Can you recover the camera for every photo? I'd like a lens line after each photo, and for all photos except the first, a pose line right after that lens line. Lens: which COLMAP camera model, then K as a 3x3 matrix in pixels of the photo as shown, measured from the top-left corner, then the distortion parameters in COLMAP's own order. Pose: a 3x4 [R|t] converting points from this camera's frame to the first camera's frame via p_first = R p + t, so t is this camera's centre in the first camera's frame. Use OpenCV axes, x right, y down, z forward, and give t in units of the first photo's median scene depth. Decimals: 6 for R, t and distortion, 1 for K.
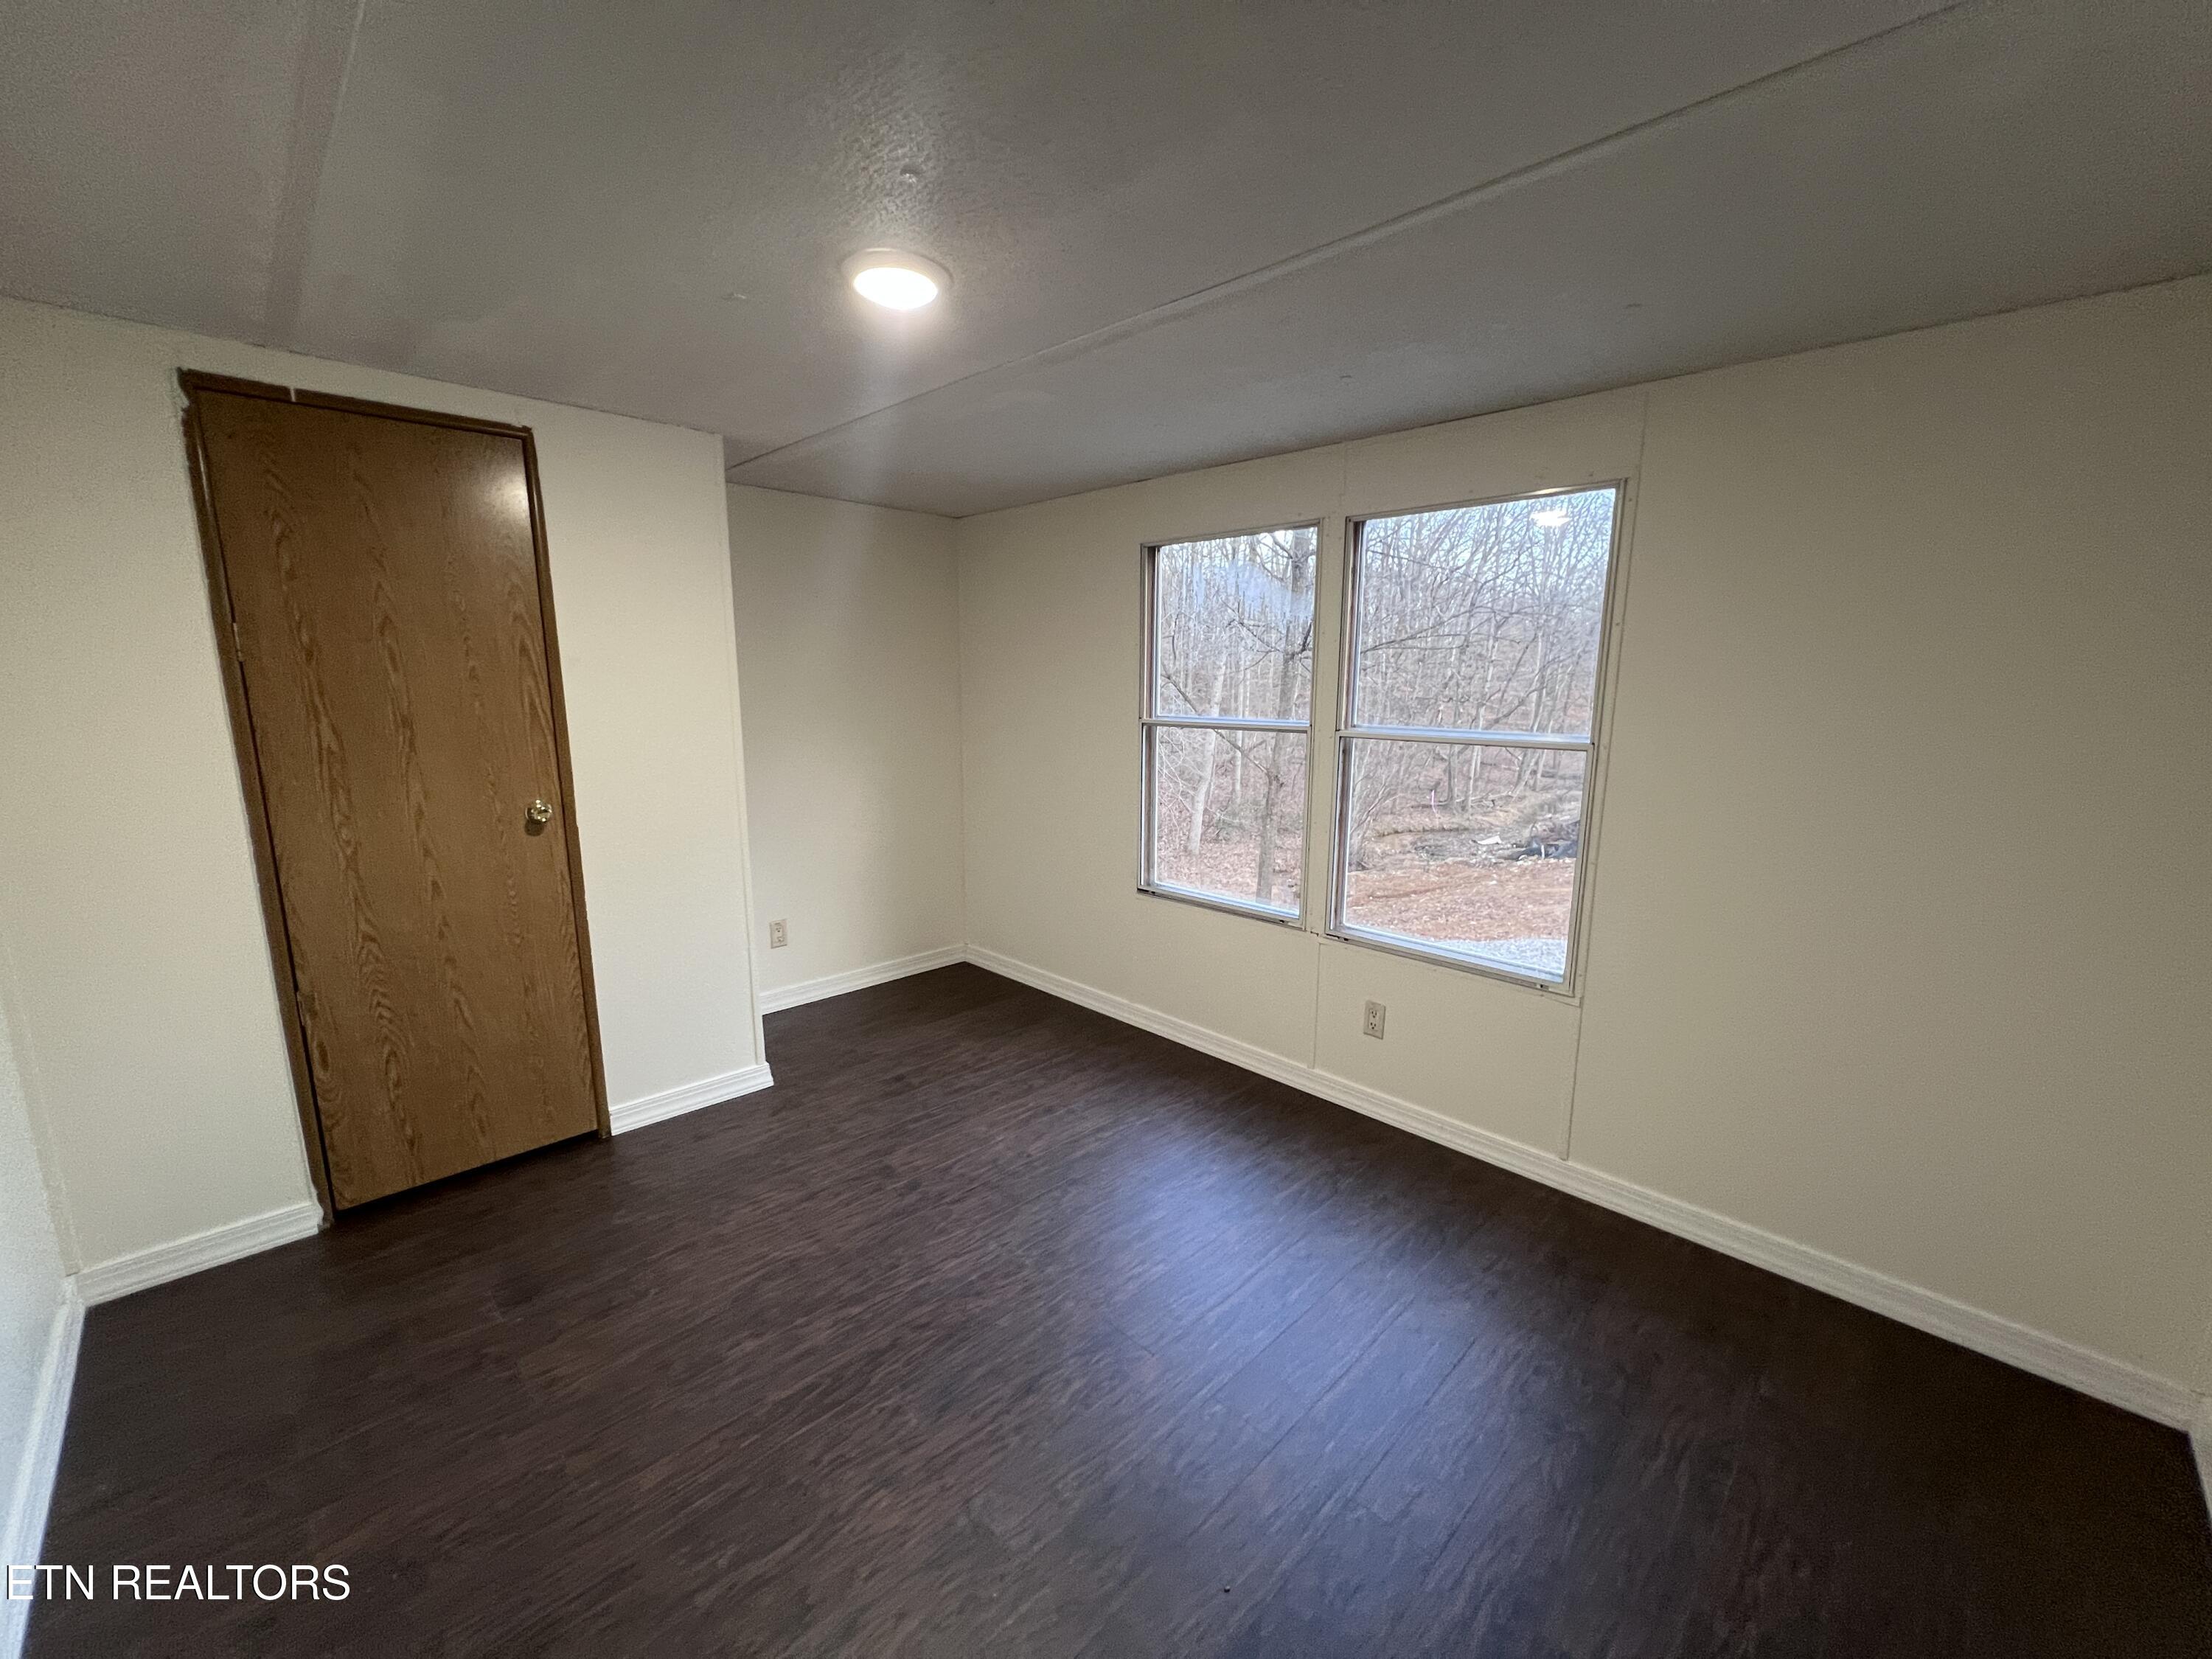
lens RADIAL K [[884.8, 0, 1105.2], [0, 884.8, 833.1], [0, 0, 1]] dist [-0.001897, 0.000292]
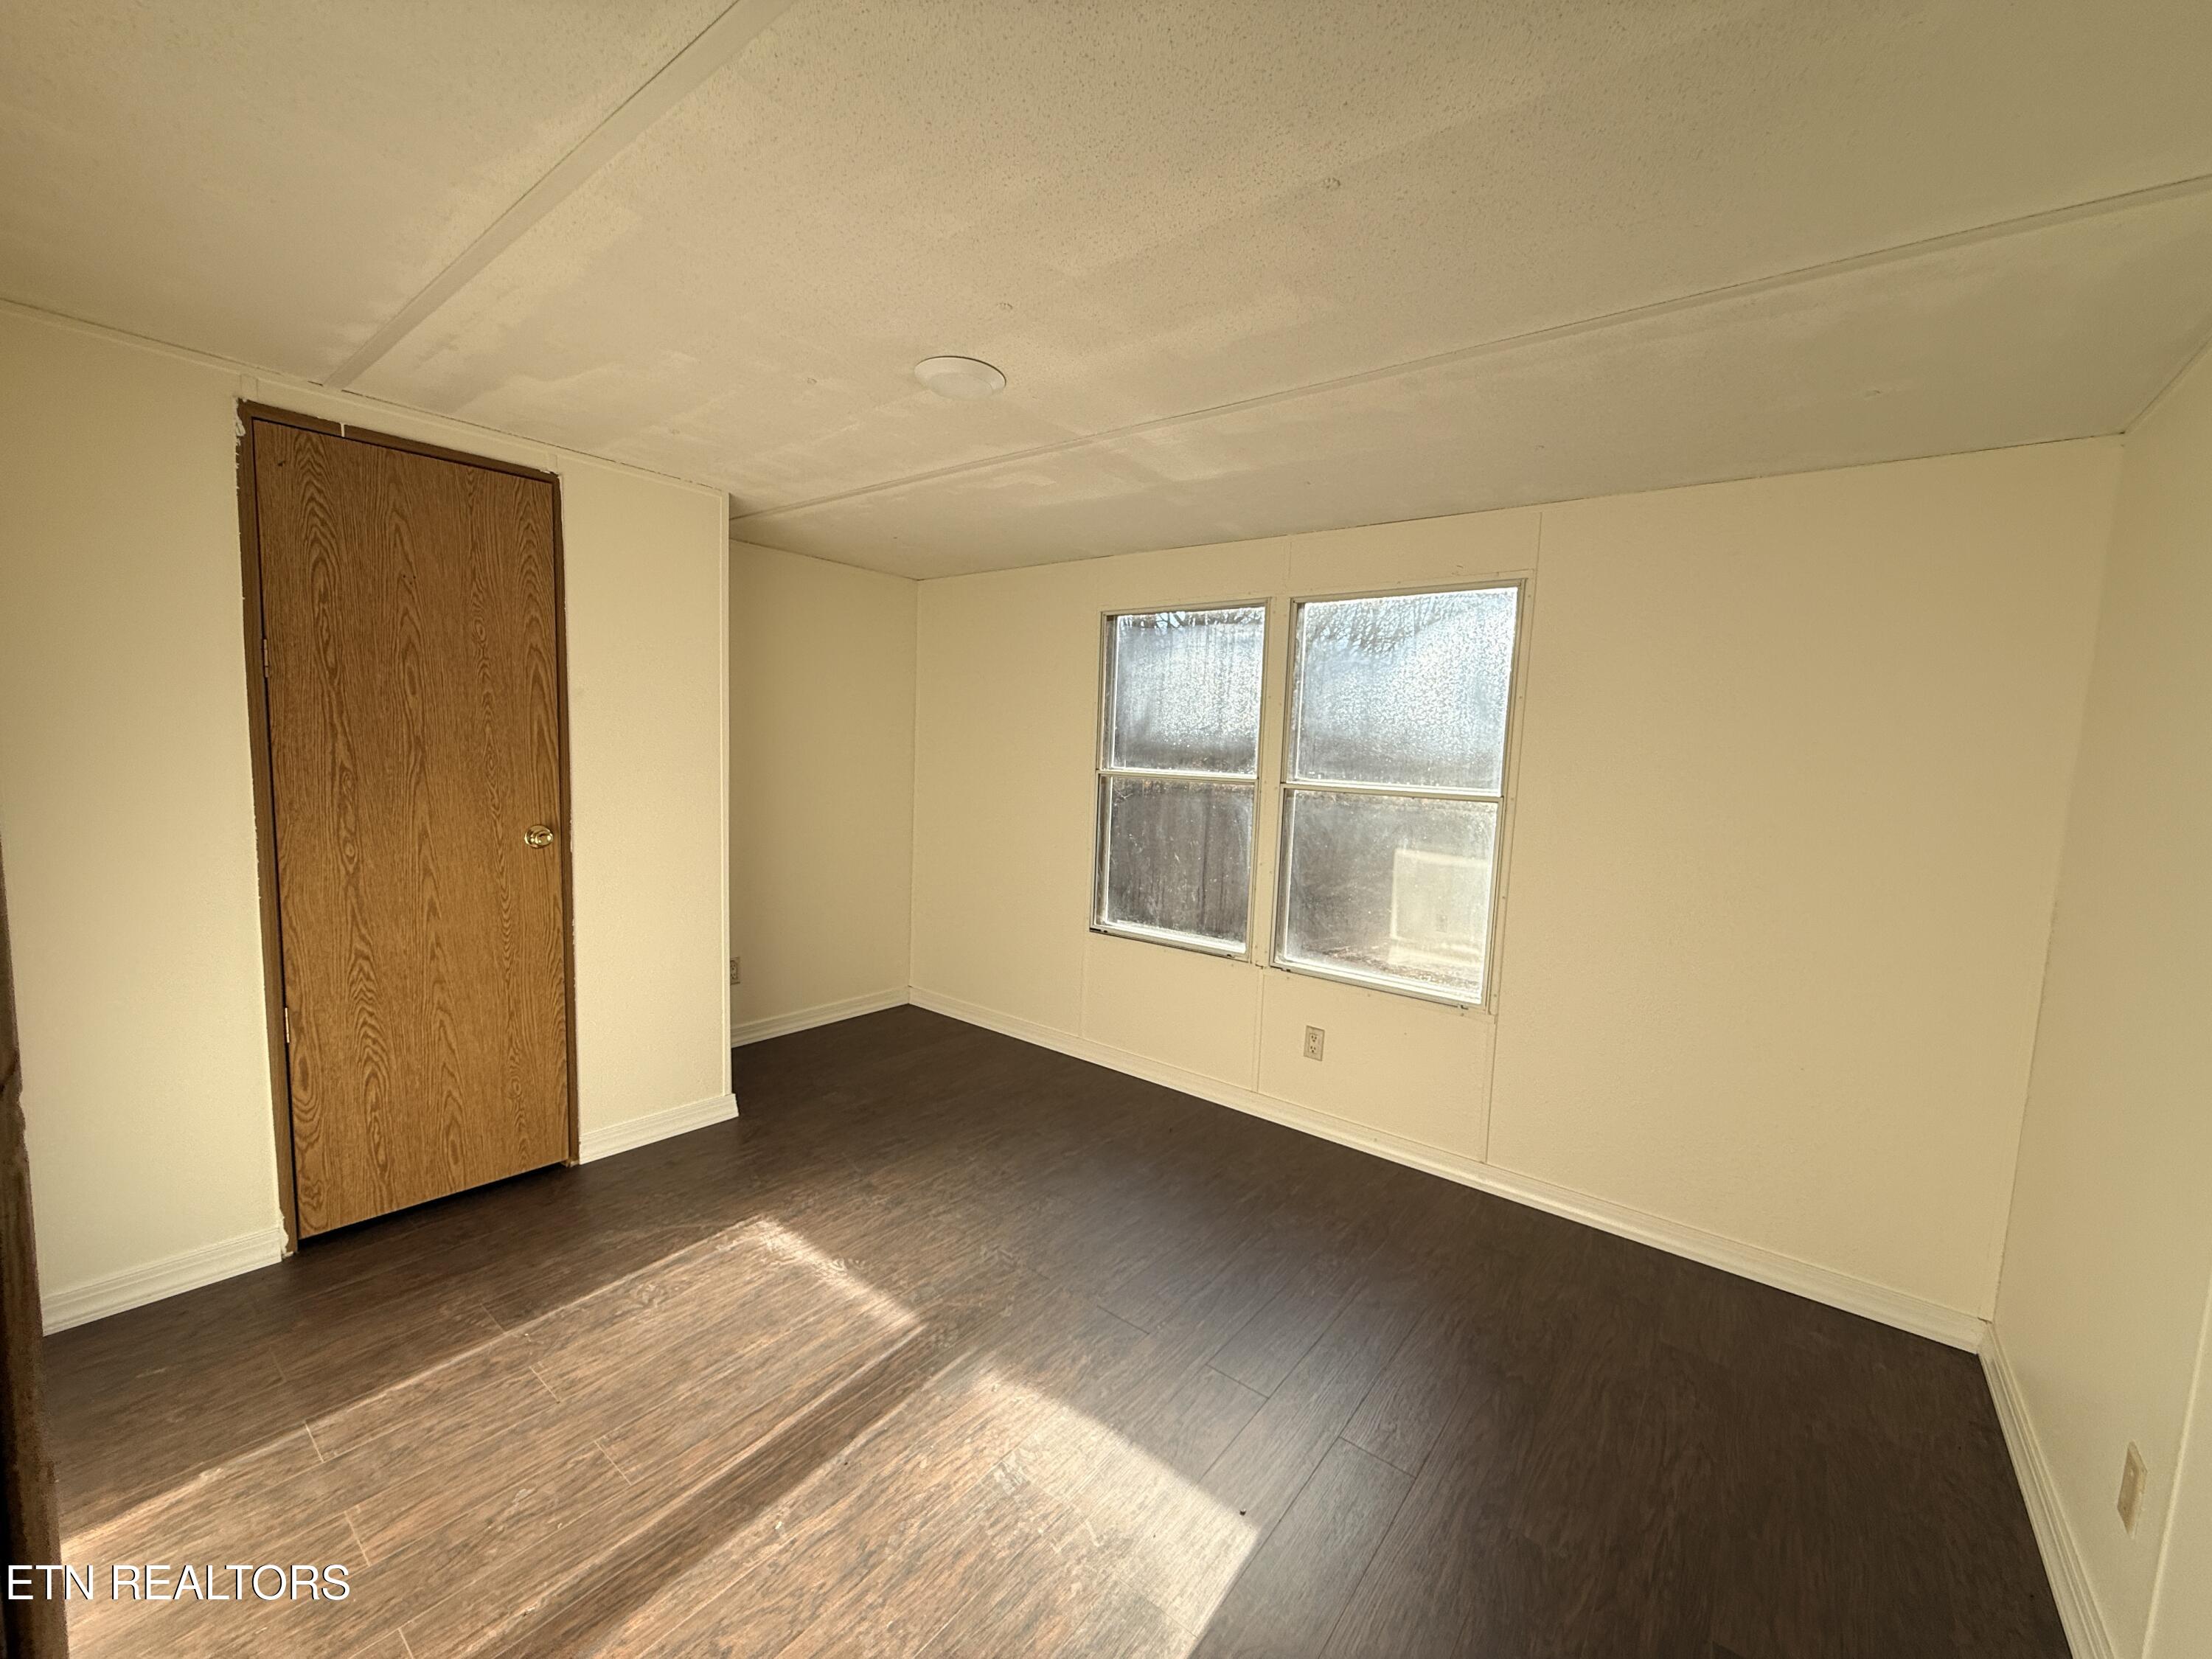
lens RADIAL K [[882.0, 0, 1102.3], [0, 882.0, 834.2], [0, 0, 1]] dist [-0.000530, -0.000343]
pose [[0.992668, 0.021720, 0.118907, -0.123890], [-0.012770, 0.997063, -0.075517, 0.047339], [-0.120198, 0.073445, 0.990029, -0.103053]]
